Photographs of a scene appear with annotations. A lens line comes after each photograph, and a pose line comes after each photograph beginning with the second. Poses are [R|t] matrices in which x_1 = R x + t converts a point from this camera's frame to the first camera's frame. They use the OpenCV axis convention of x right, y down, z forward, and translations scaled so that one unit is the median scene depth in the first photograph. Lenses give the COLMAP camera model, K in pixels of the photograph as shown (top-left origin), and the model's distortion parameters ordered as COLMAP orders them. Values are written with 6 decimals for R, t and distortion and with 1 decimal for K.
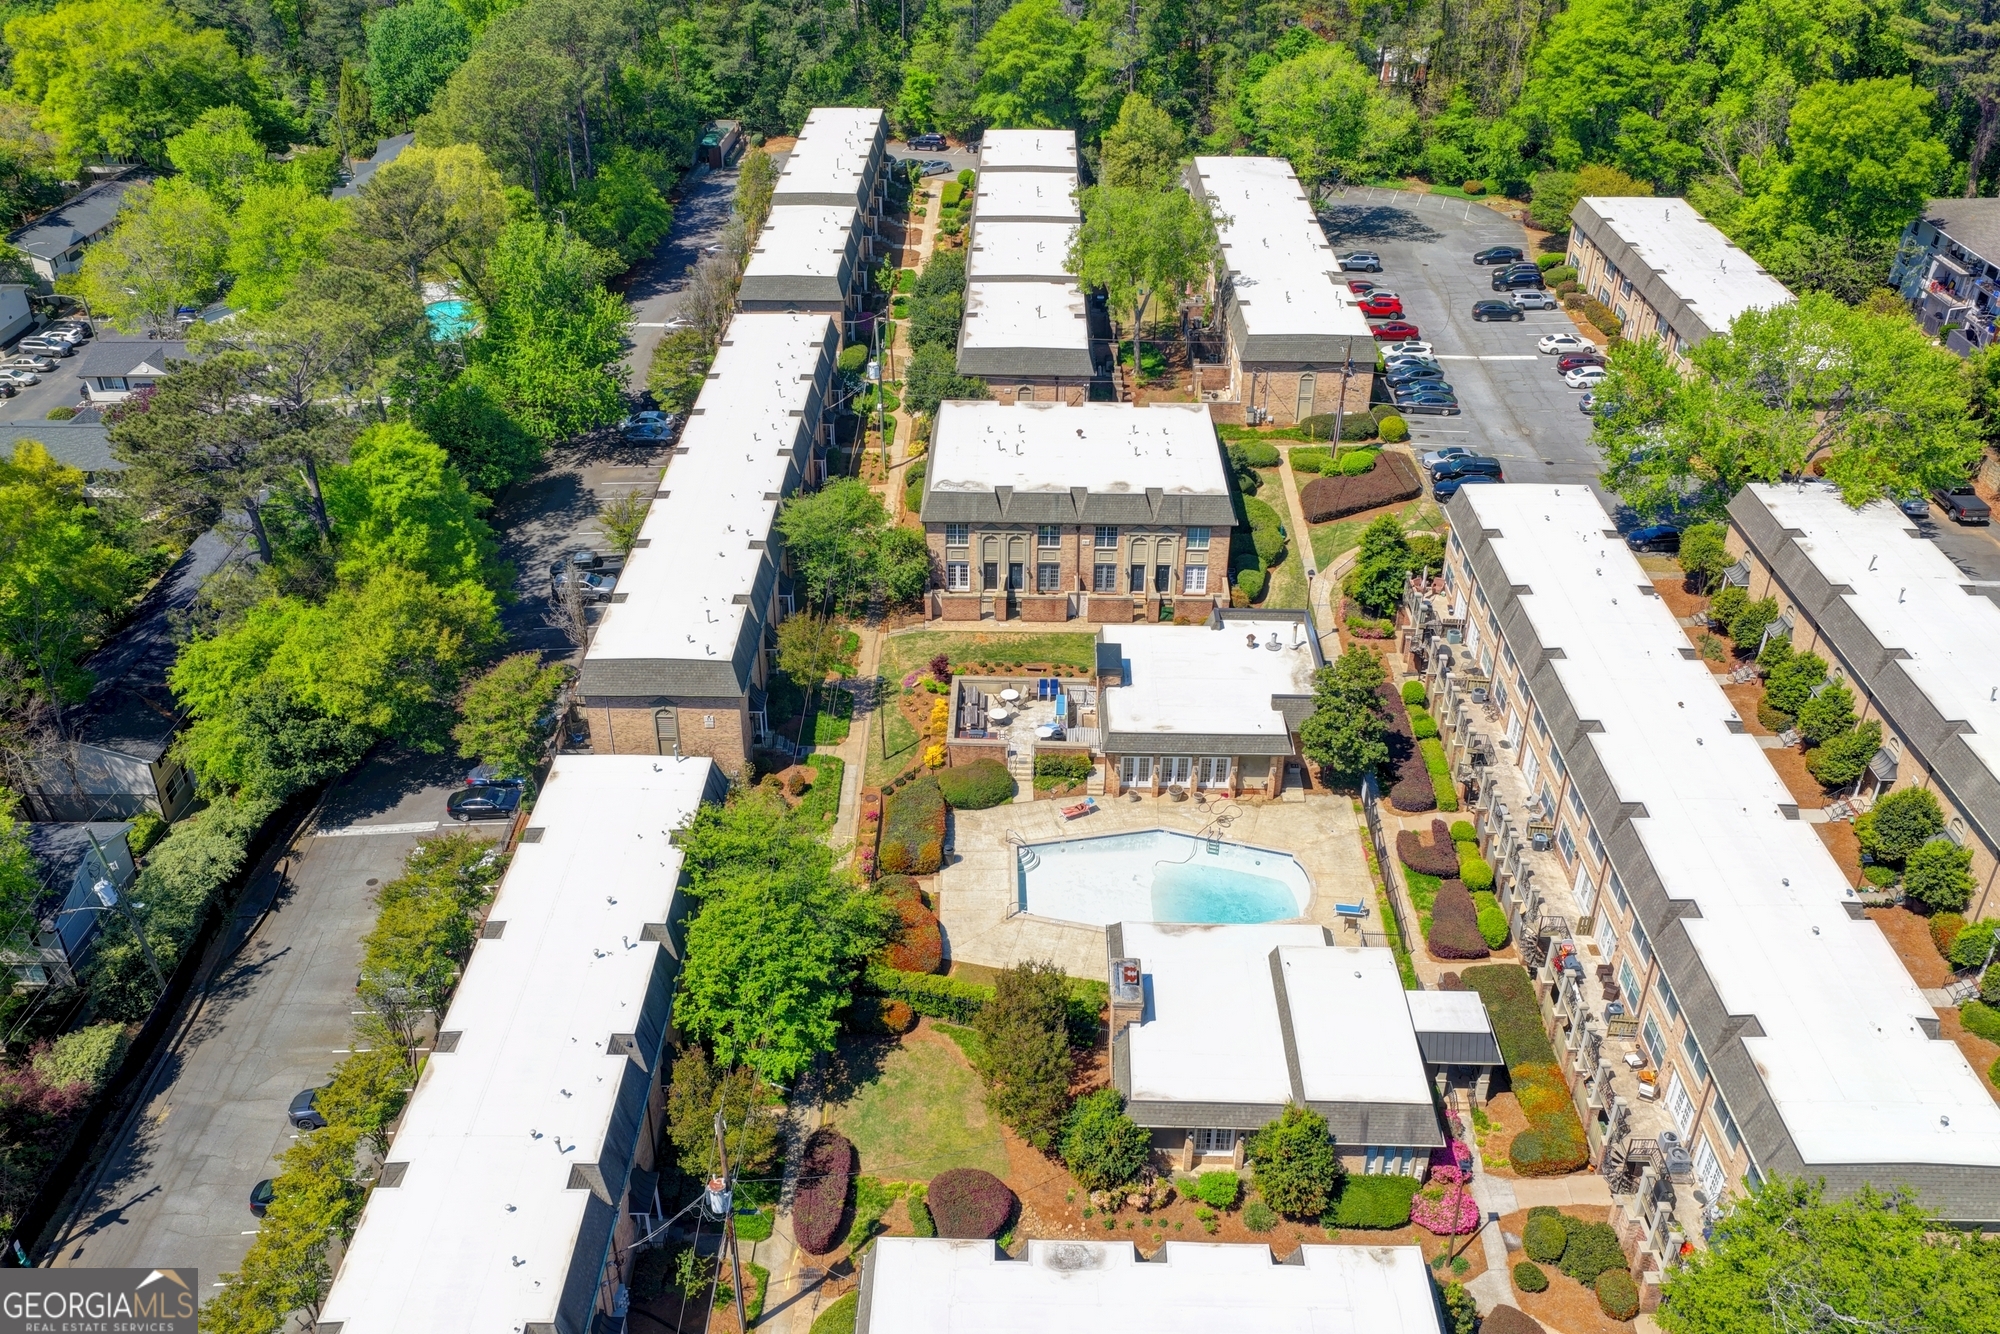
lens RADIAL K [[1662.2, 0, 1005.9], [0, 1662.2, 673.7], [0, 0, 1]] dist [0.003333, 0.011964]
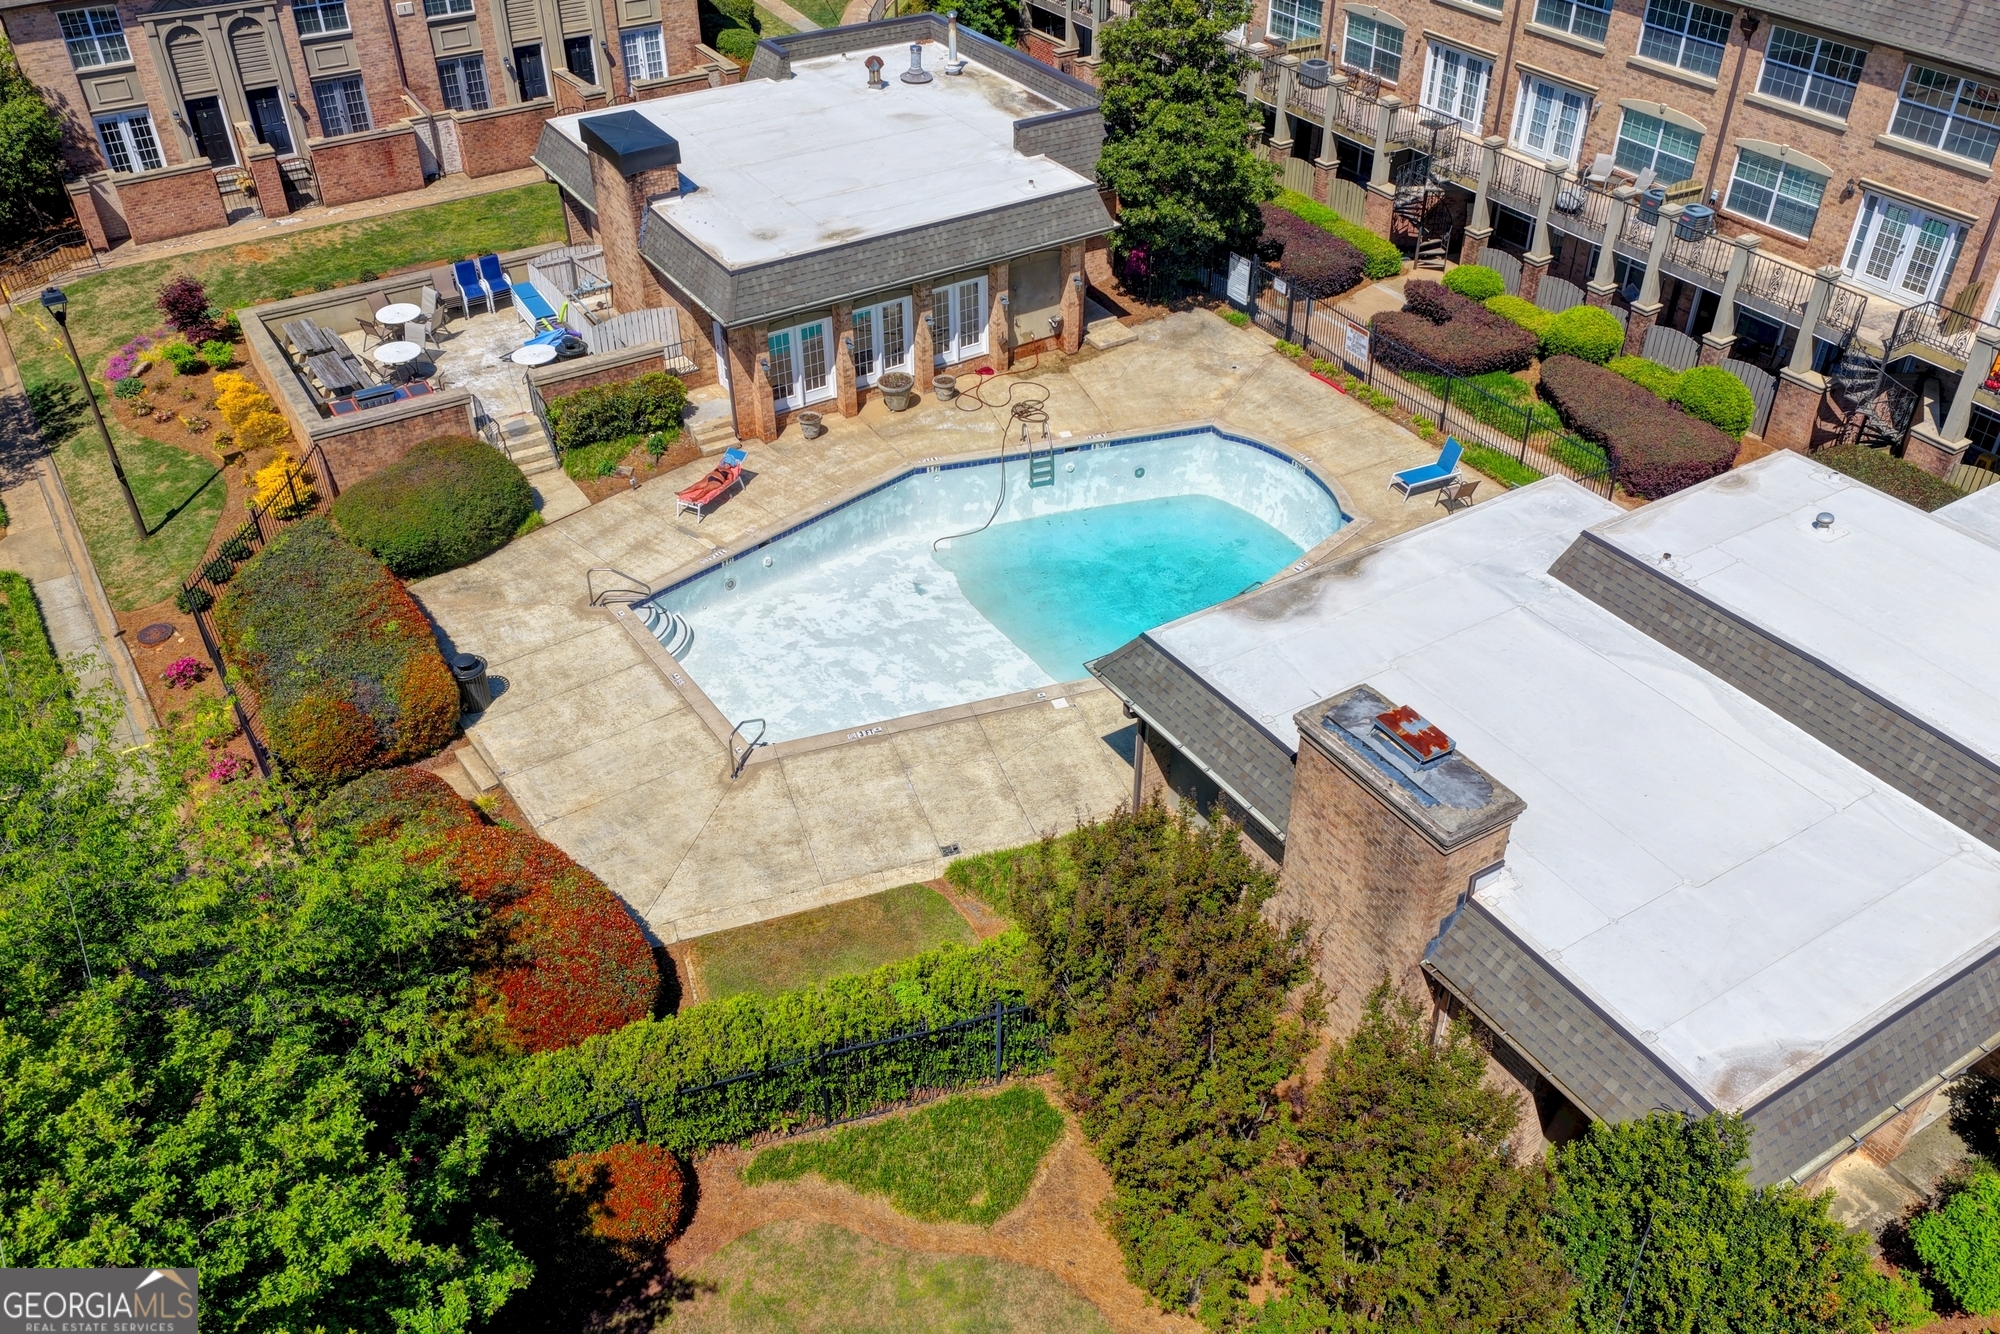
lens RADIAL K [[1662.2, 0, 1005.9], [0, 1662.2, 673.7], [0, 0, 1]] dist [0.003333, 0.011964]
pose [[0.834395, -0.338193, 0.435214, -0.087189], [0.296927, 0.941058, 0.162001, 0.079097], [-0.464349, -0.005947, 0.885632, 0.599522]]
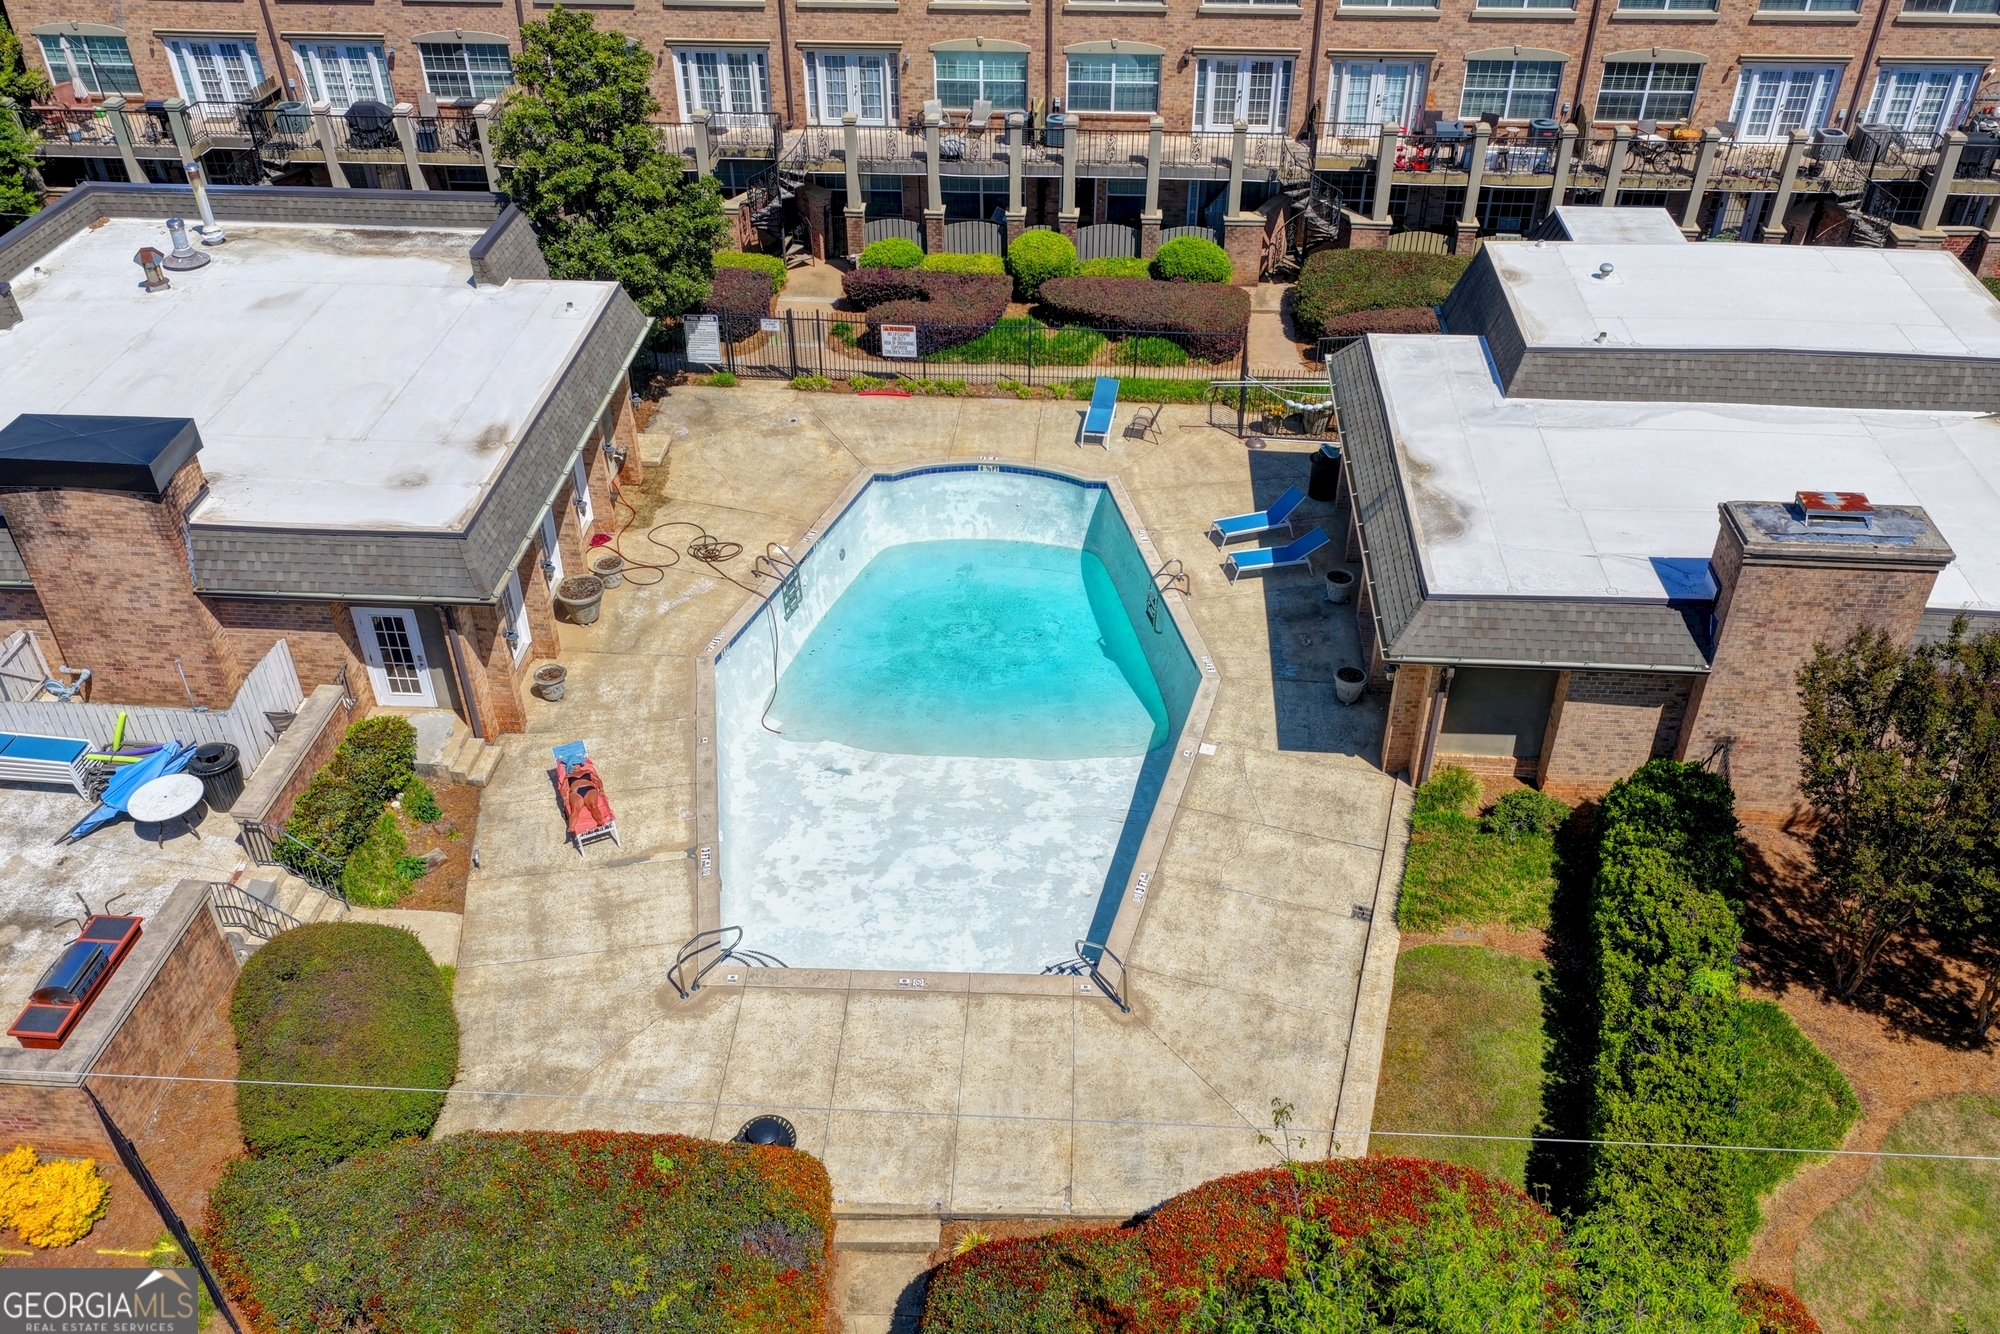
lens RADIAL K [[1662.2, 0, 1005.9], [0, 1662.2, 673.7], [0, 0, 1]] dist [0.003333, 0.011964]
pose [[0.048660, -0.601156, 0.797649, -0.173144], [0.528960, 0.692922, 0.489960, -0.037961], [-0.847251, 0.398083, 0.351705, 0.807919]]
